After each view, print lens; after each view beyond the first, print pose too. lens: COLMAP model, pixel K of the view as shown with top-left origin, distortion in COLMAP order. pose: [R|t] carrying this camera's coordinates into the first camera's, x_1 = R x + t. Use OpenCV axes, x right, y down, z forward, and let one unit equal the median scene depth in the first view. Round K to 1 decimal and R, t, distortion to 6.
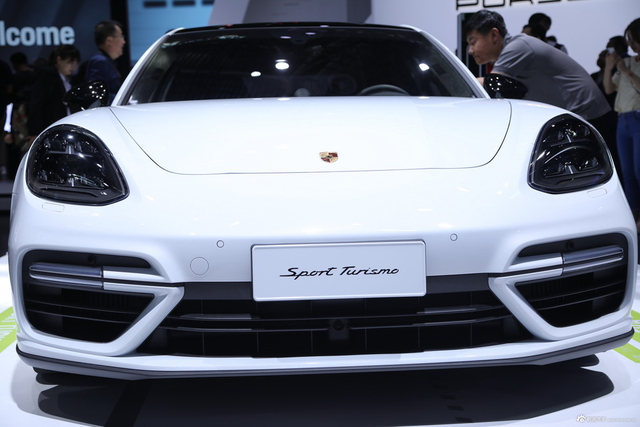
lens RADIAL K [[984.7, 0, 320.0], [0, 984.7, 213.5], [0, 0, 1]] dist [0.167360, -0.084547]
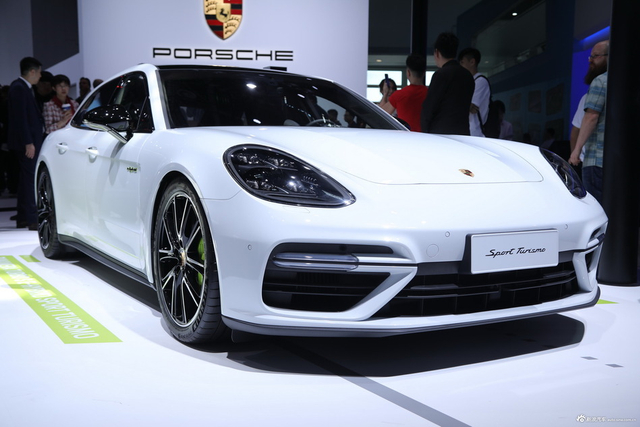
lens RADIAL K [[758.5, 0, 320.0], [0, 758.5, 213.5], [0, 0, 1]] dist [0.092554, -0.004379]
pose [[0.882363, -0.008874, 0.470486, -0.697311], [0.010141, 0.999949, -0.000157, -0.000149], [-0.470461, 0.004910, 0.882407, 0.122772]]
